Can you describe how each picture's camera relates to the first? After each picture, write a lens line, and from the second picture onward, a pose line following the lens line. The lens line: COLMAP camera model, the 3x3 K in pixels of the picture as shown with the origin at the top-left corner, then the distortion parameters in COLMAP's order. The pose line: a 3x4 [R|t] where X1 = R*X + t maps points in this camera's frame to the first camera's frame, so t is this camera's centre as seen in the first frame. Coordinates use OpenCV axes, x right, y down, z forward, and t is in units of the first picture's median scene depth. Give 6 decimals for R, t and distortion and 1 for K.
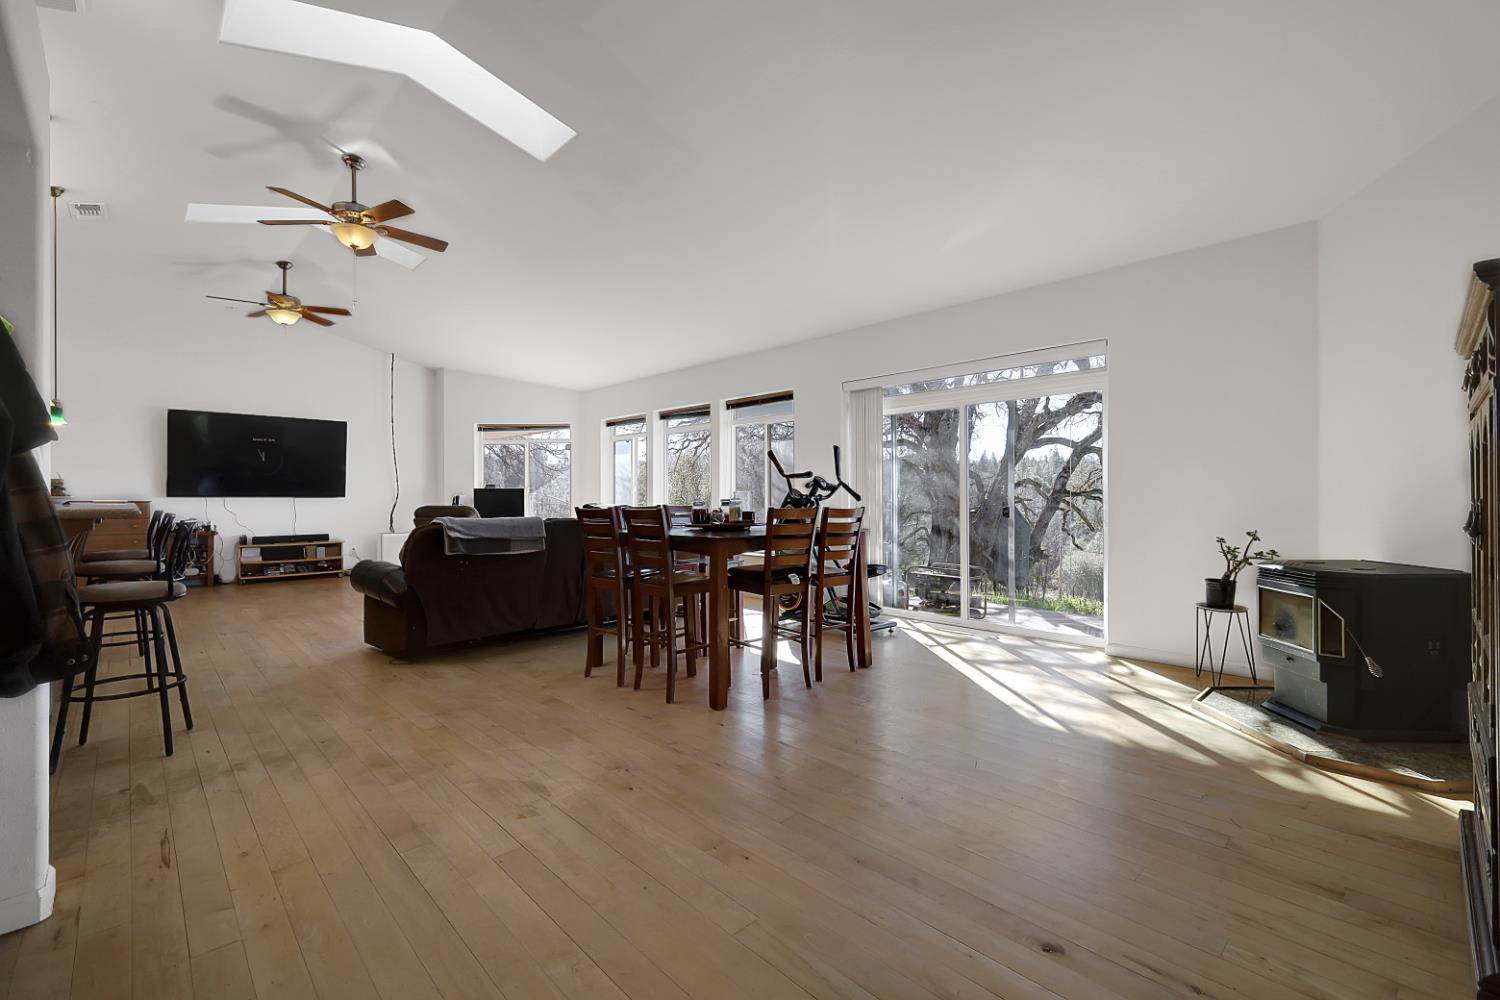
lens RADIAL K [[650.0, 0, 751.4], [0, 650.0, 493.2], [0, 0, 1]] dist [0.002575, -0.001551]
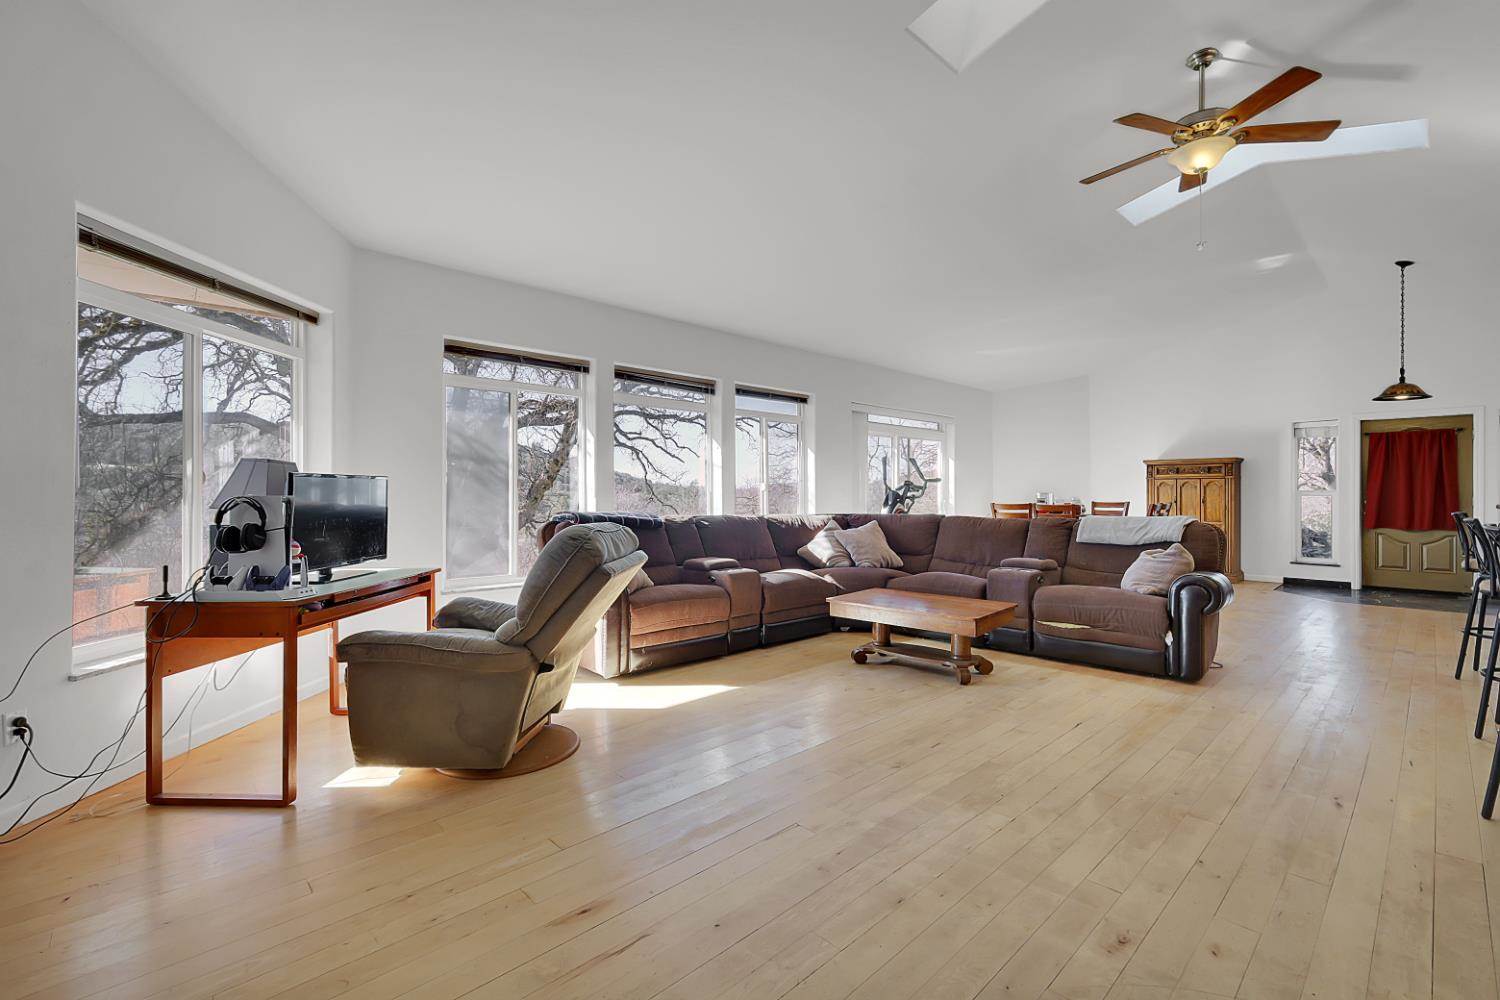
lens RADIAL K [[650.0, 0, 751.2], [0, 650.0, 493.1], [0, 0, 1]] dist [0.002575, -0.001551]
pose [[0.000976, 0.004816, 0.999988, -0.786899], [-0.000960, 0.999988, -0.004815, 0.003080], [-0.999999, -0.000955, 0.000981, 0.876086]]
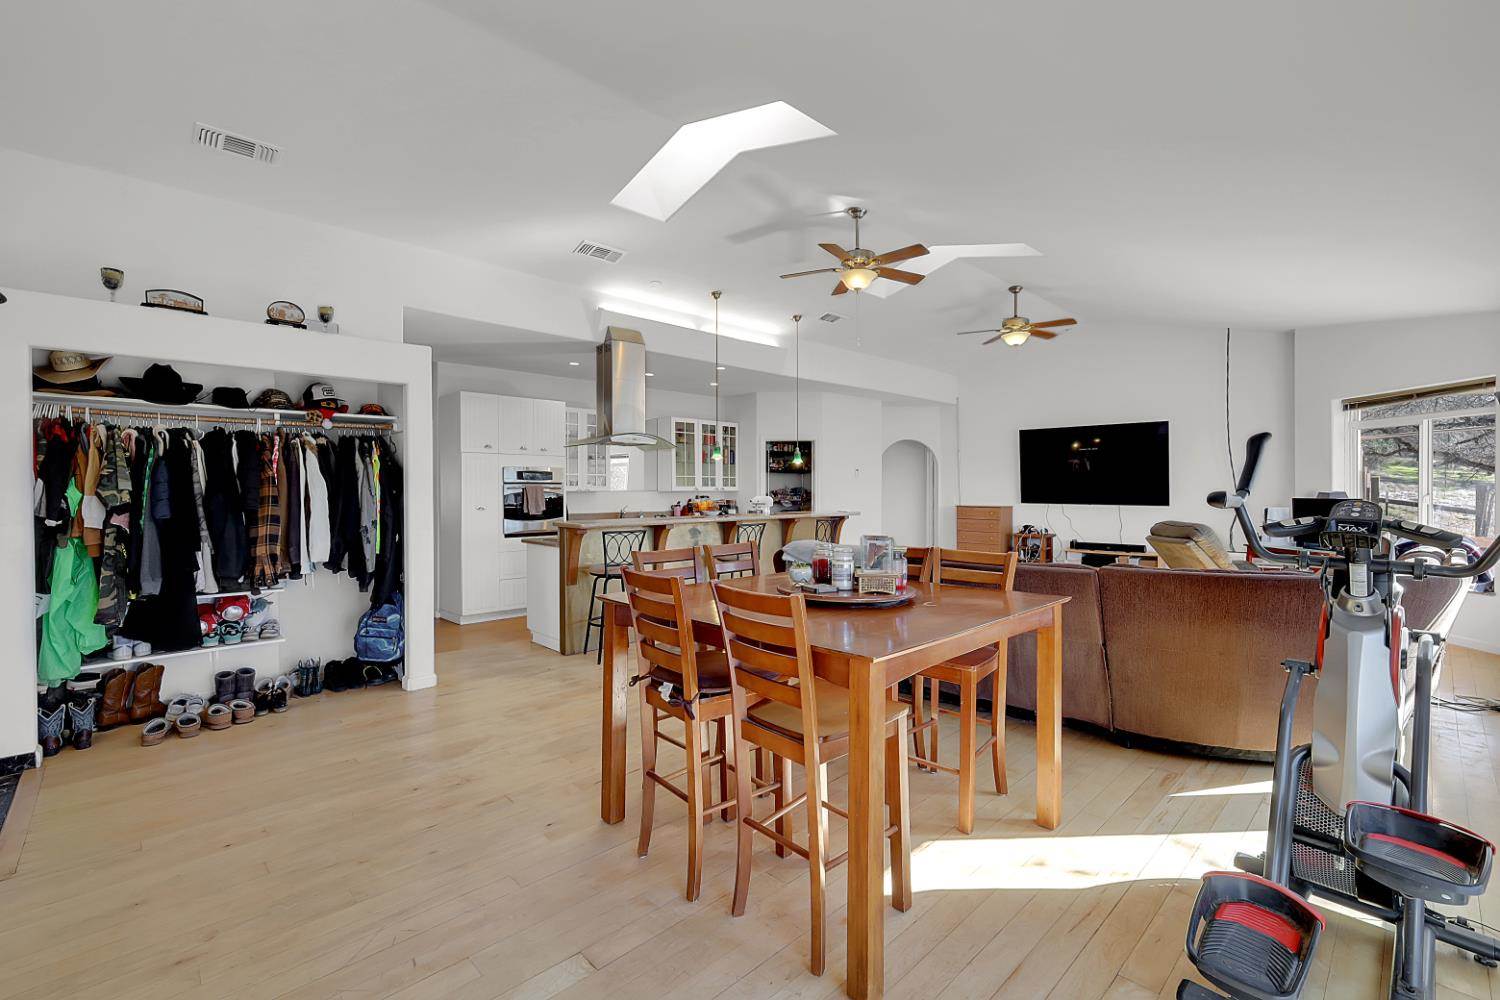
lens RADIAL K [[650.0, 0, 754.6], [0, 650.0, 493.9], [0, 0, 1]] dist [0.002575, -0.001551]
pose [[0.007330, 0.008209, -0.999939, 0.285961], [0.005768, 0.999949, 0.008251, -0.023037], [0.999956, -0.005828, 0.007283, 0.468981]]
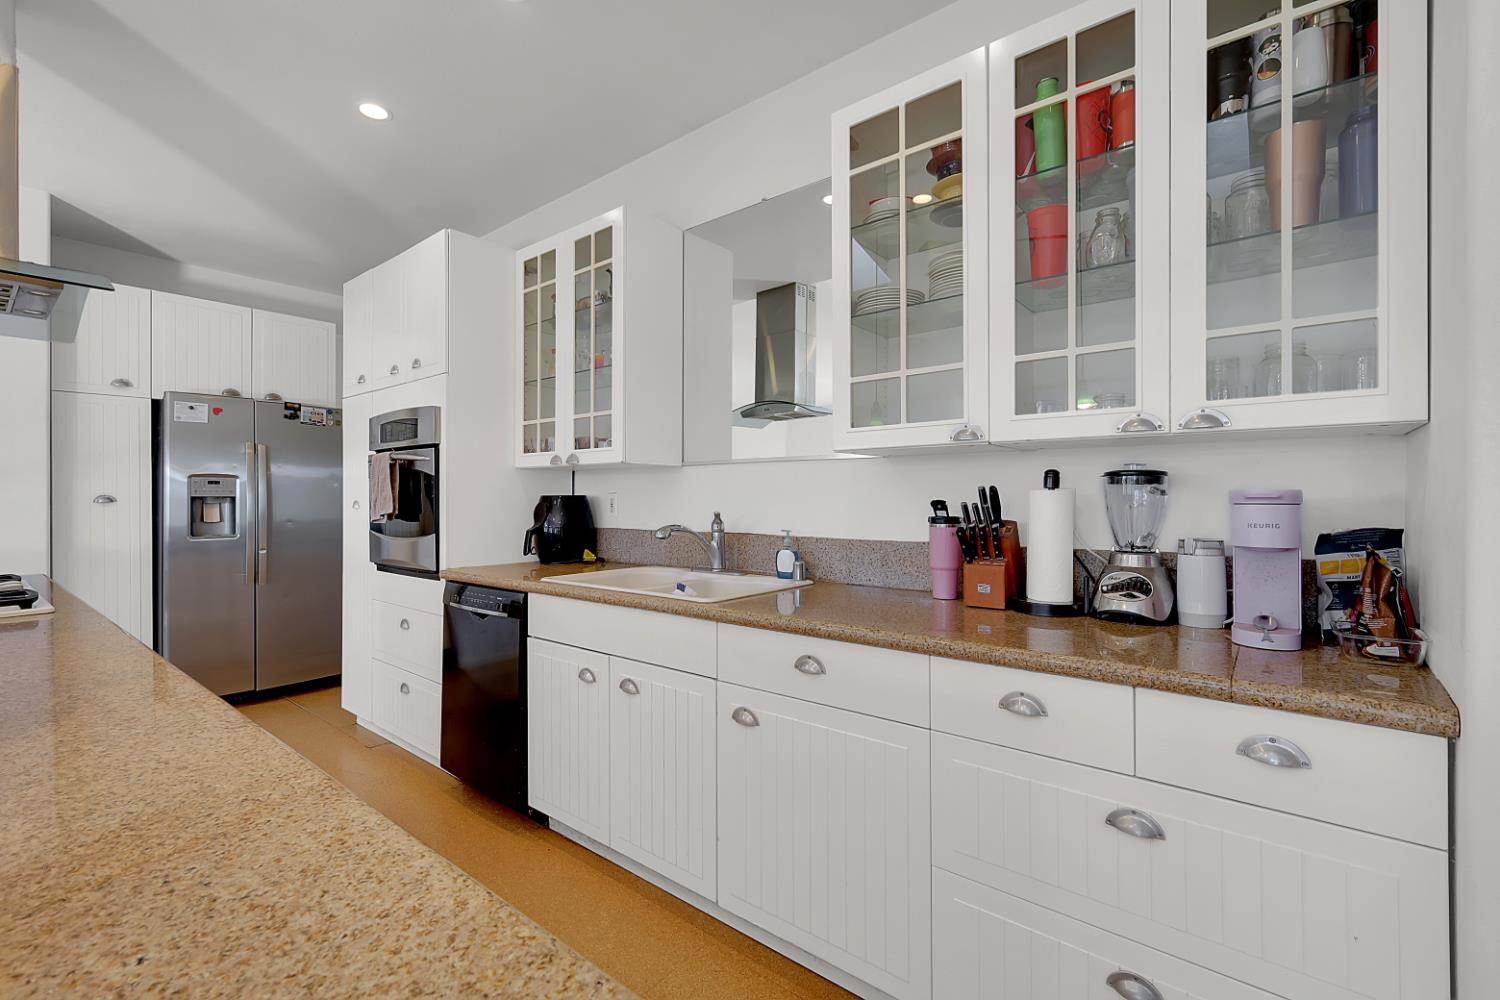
lens RADIAL K [[650.0, 0, 752.6], [0, 650.0, 494.4], [0, 0, 1]] dist [0.002575, -0.001551]
pose [[-0.991539, 0.009987, -0.129427, -0.664608], [0.010100, 0.999949, -0.000218, -0.005407], [0.129418, -0.001524, -0.991589, 0.563157]]
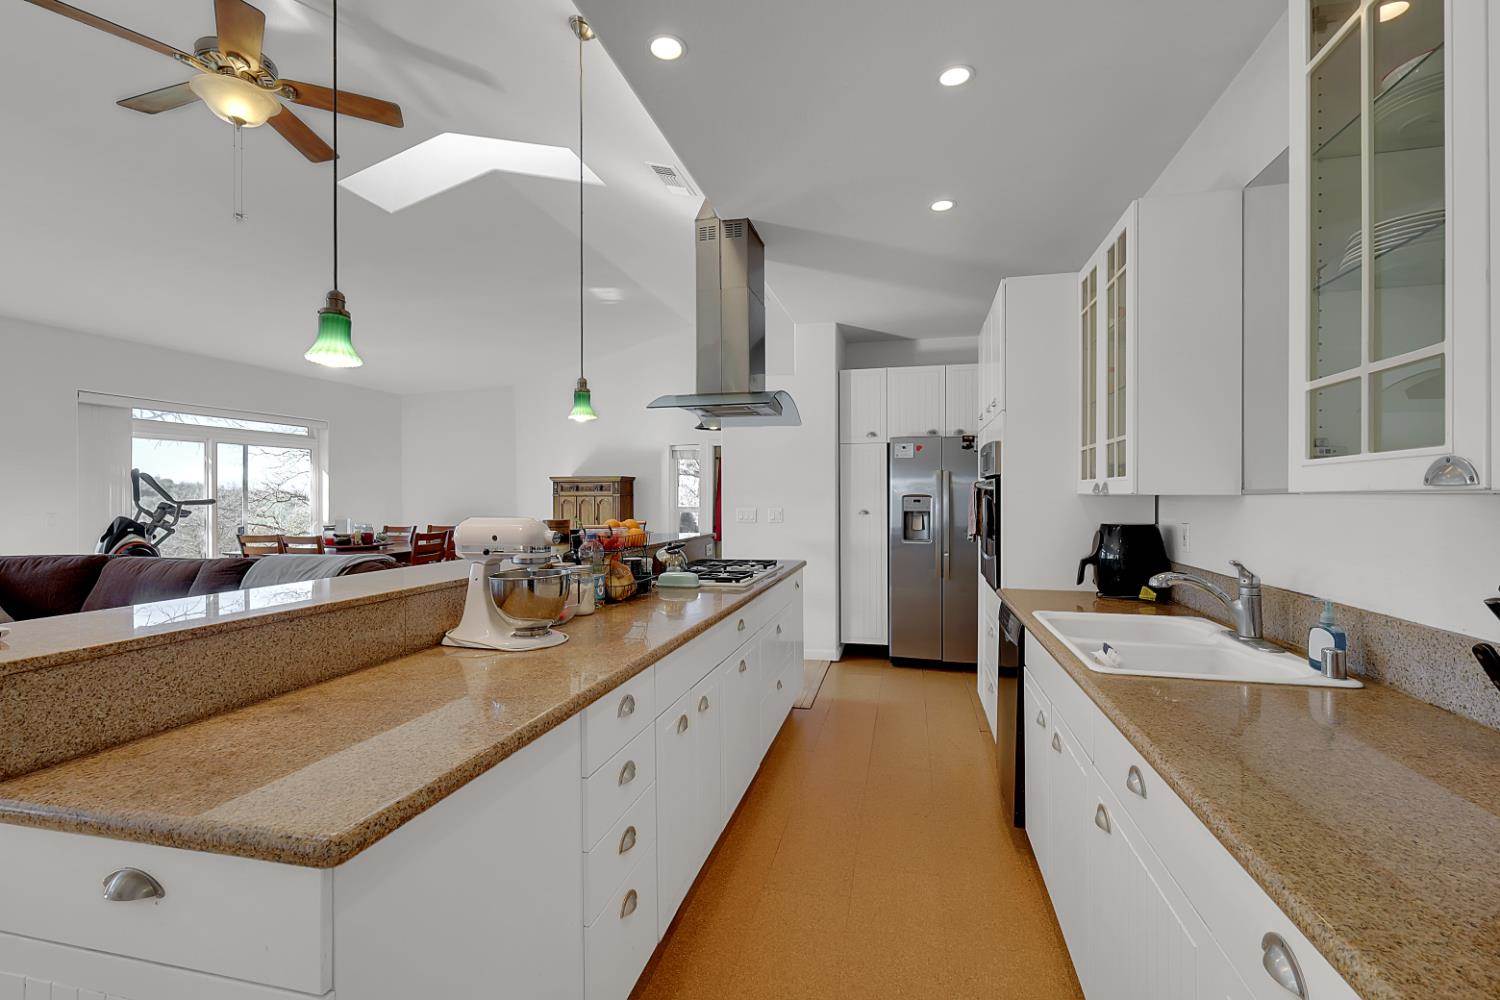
lens RADIAL K [[650.0, 0, 755.2], [0, 650.0, 489.6], [0, 0, 1]] dist [0.002575, -0.001551]
pose [[-0.544293, 0.014757, 0.838765, -0.777503], [0.004069, 0.999880, -0.014951, -0.018766], [-0.838885, -0.004725, -0.544288, 0.531124]]
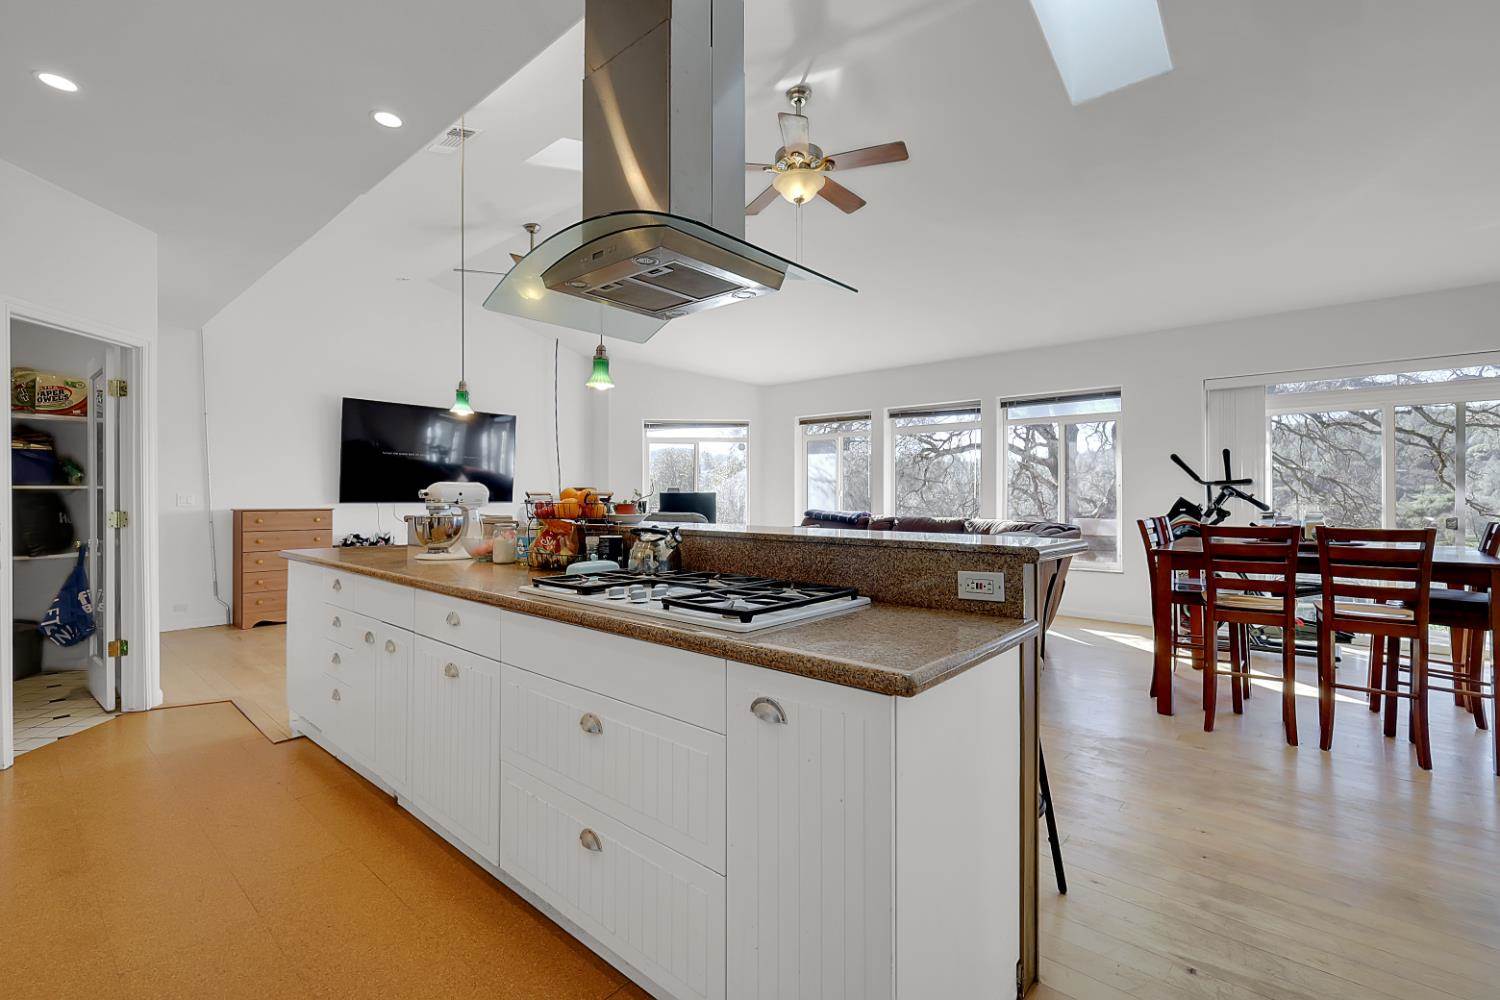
lens RADIAL K [[650.0, 0, 748.5], [0, 650.0, 493.7], [0, 0, 1]] dist [0.002575, -0.001551]
pose [[0.995512, 0.001321, 0.094630, -0.430457], [-0.001349, 0.999999, 0.000236, -0.007077], [-0.094630, -0.000362, 0.995512, 0.114683]]
